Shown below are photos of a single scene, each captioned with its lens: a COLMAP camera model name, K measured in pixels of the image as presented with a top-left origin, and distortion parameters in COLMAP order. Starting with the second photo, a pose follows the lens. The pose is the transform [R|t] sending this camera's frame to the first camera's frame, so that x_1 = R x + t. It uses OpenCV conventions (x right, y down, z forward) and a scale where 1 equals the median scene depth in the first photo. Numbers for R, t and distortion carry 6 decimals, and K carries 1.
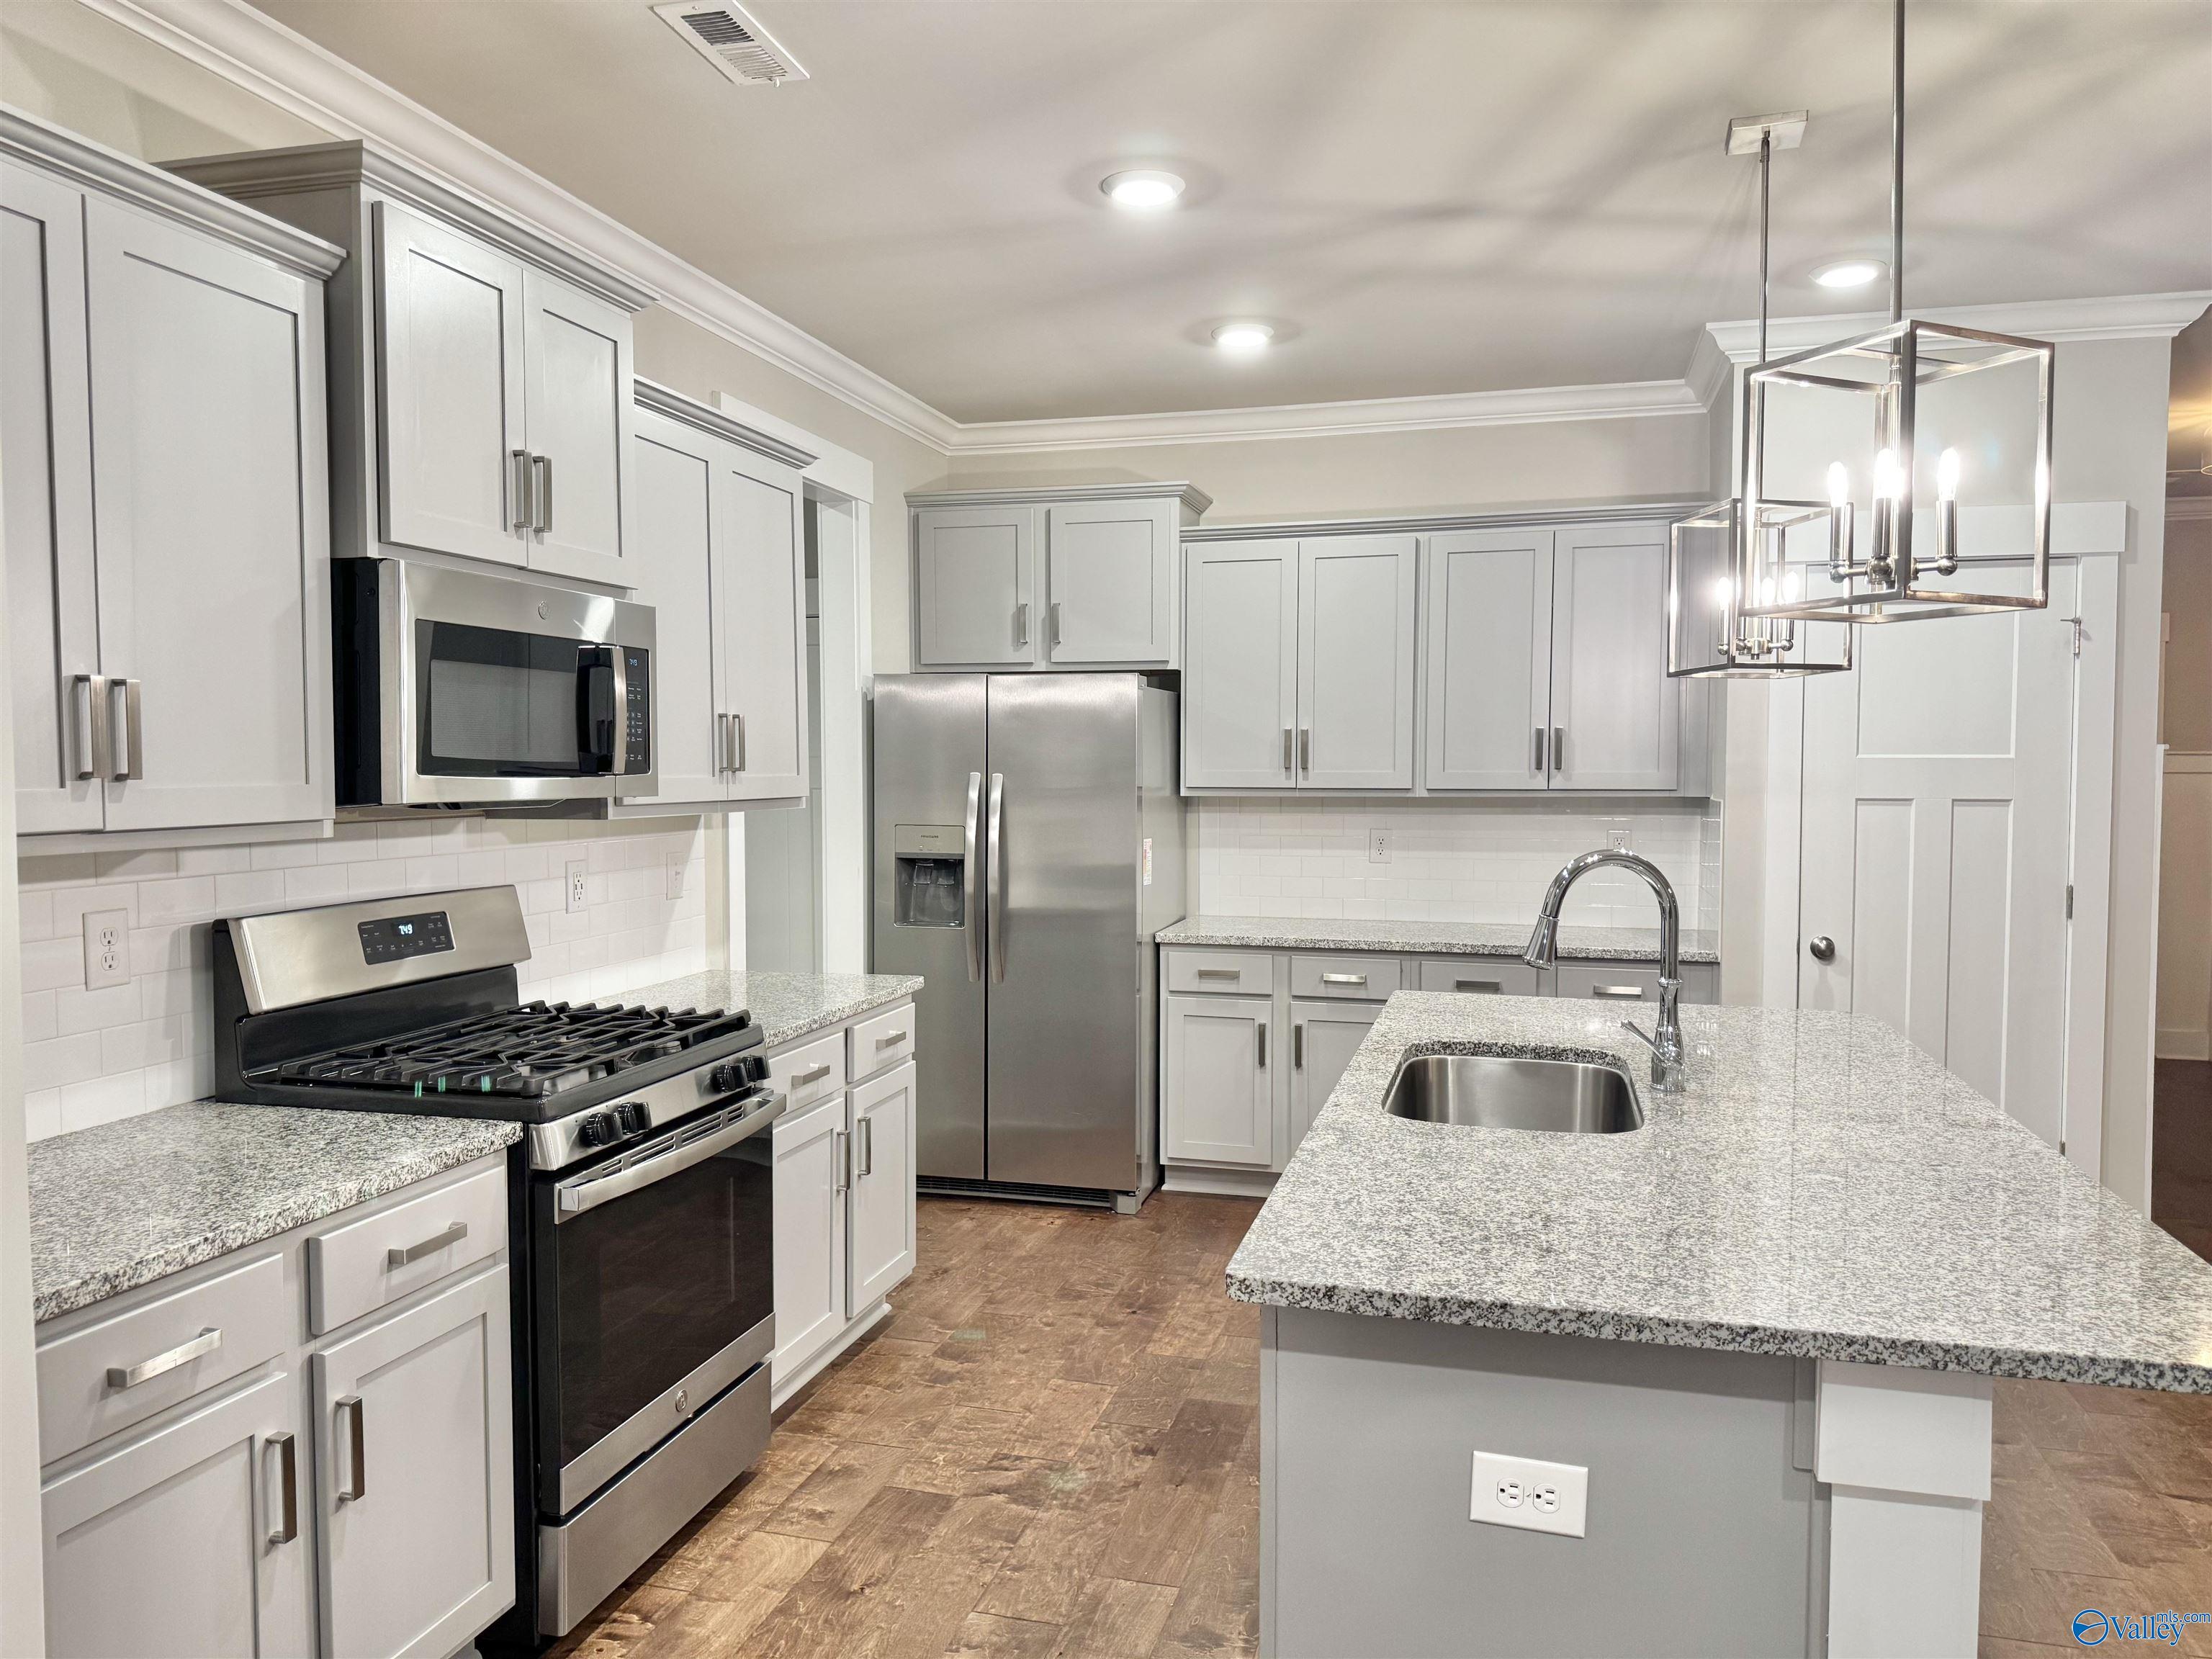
lens RADIAL K [[1583.4, 0, 1106.0], [0, 1583.4, 829.5], [0, 0, 1]] dist [0.117126, -0.131762]
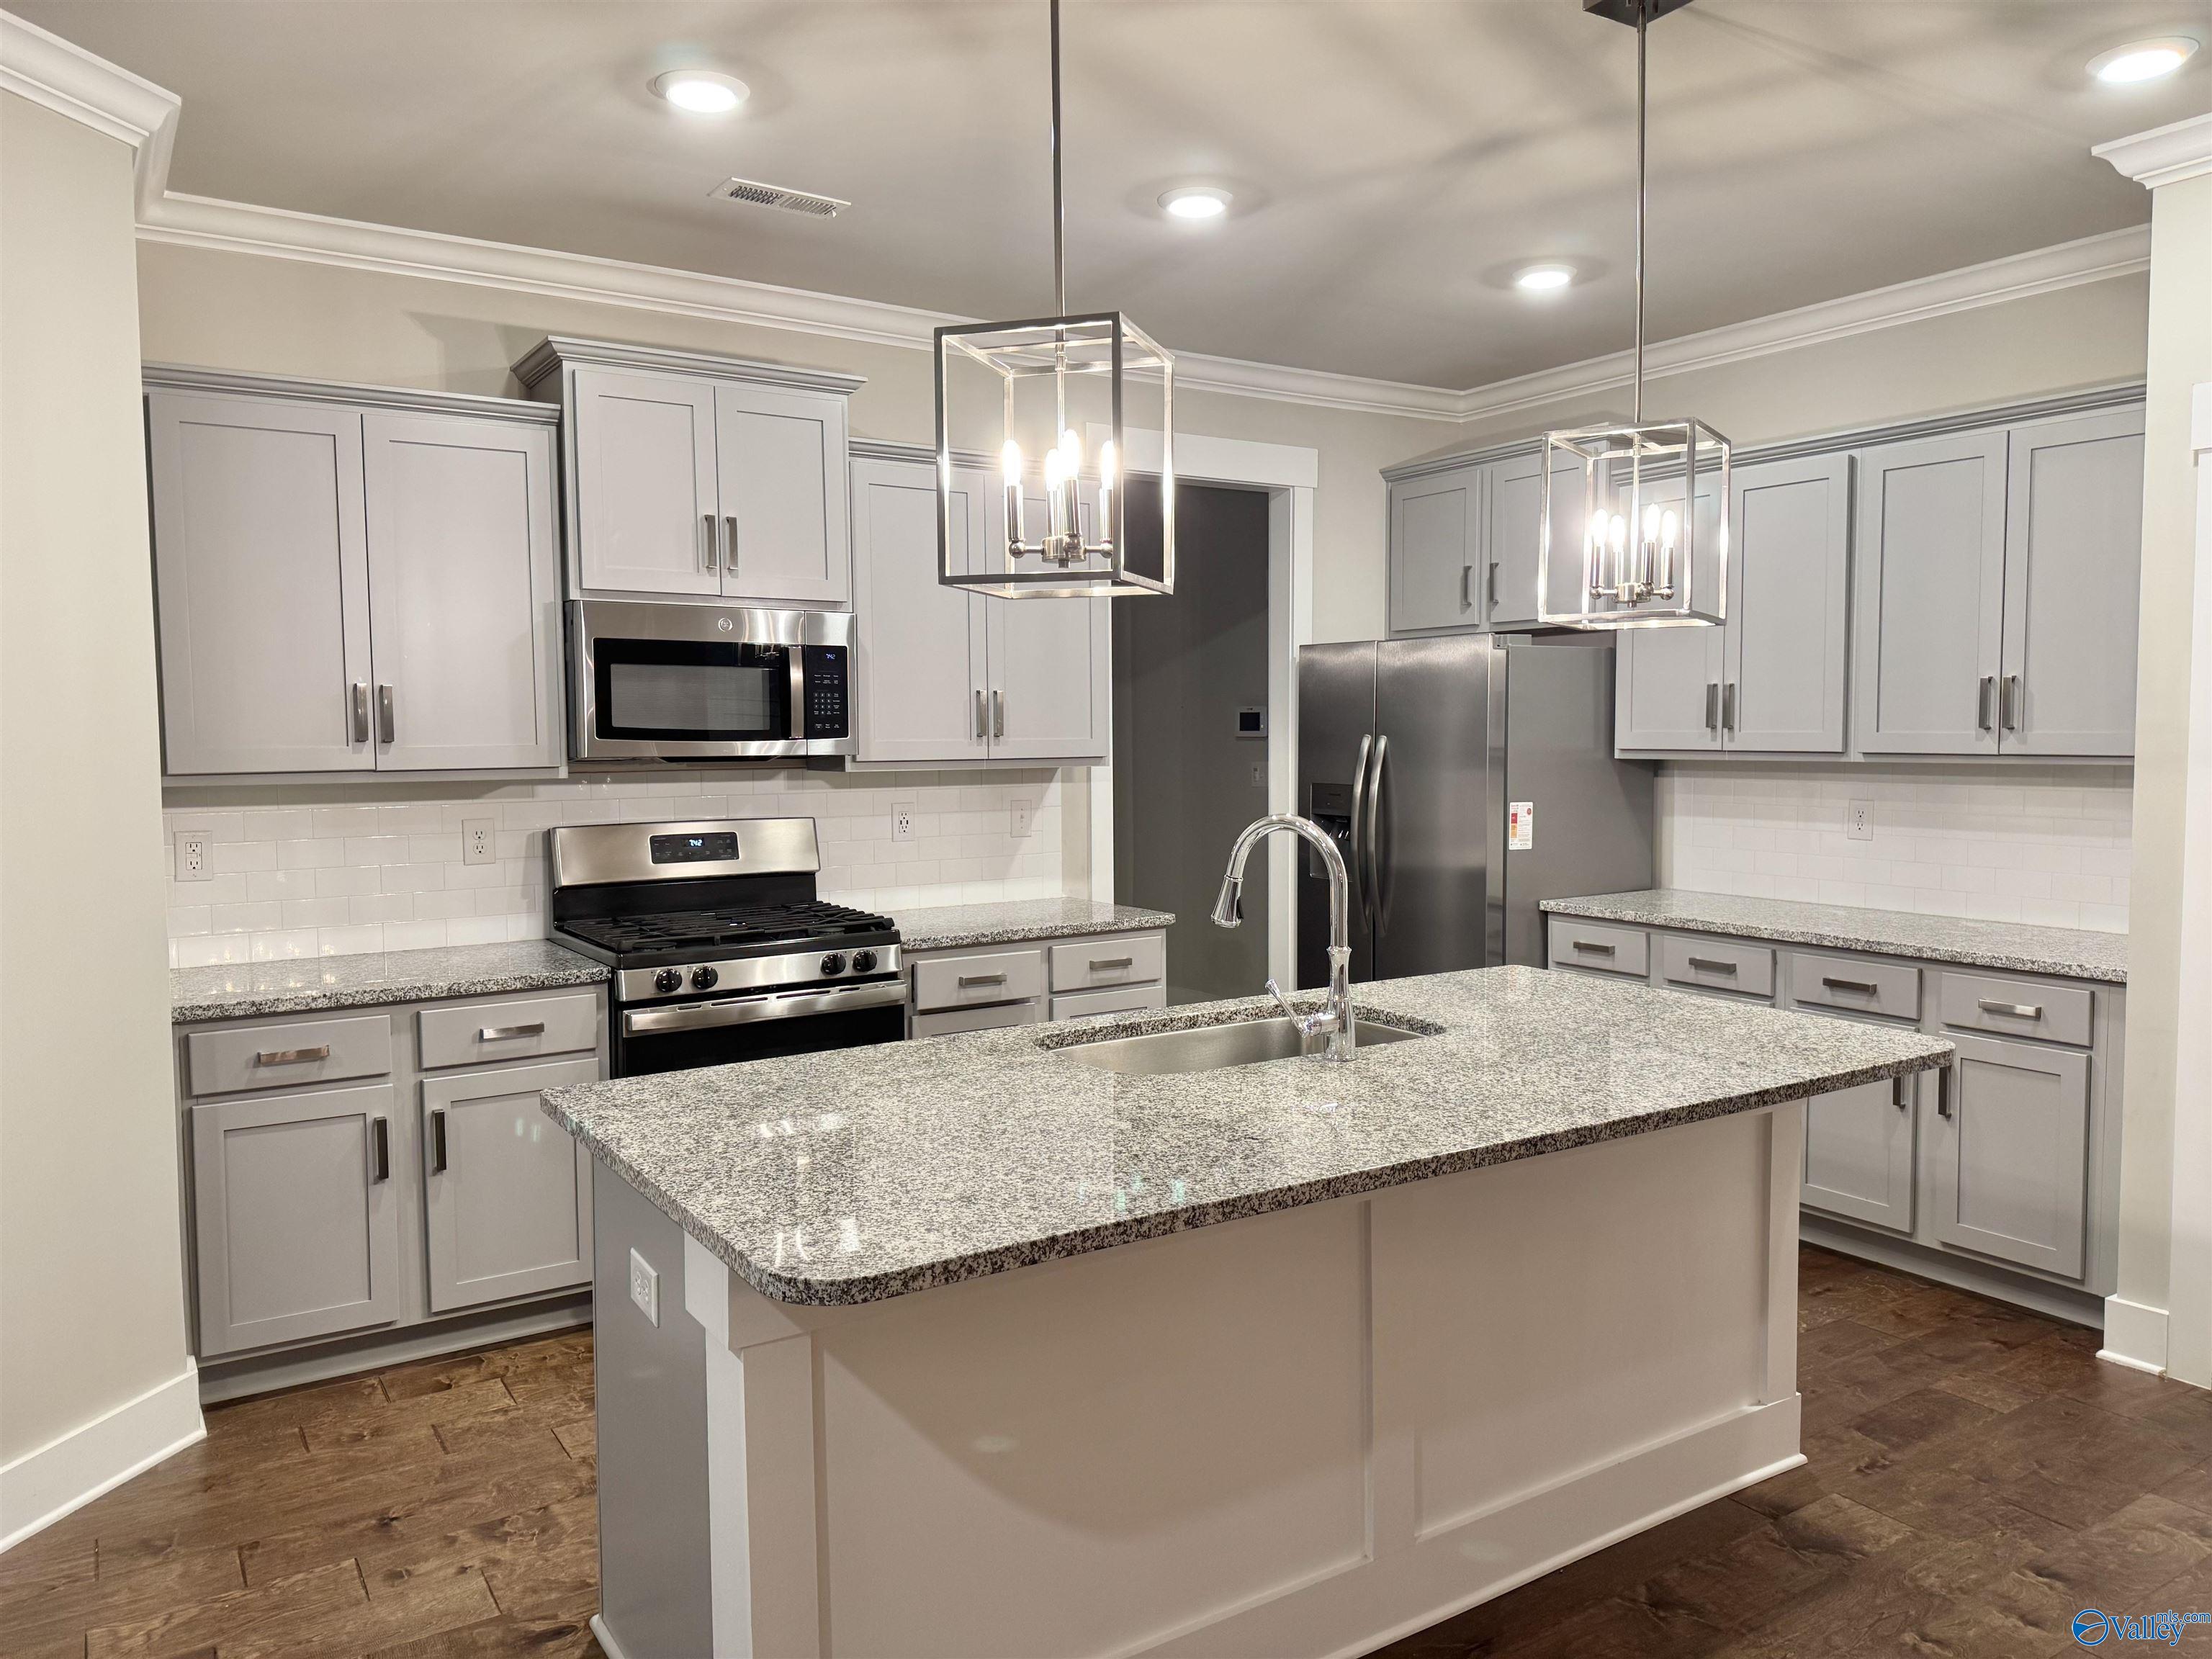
lens RADIAL K [[1588.6, 0, 1104.0], [0, 1588.6, 823.1], [0, 0, 1]] dist [0.092672, -0.127021]
pose [[0.734224, 0.036560, -0.677922, 0.633767], [-0.021740, 0.999303, 0.030347, -0.006952], [0.678559, -0.007544, 0.734507, 0.131106]]
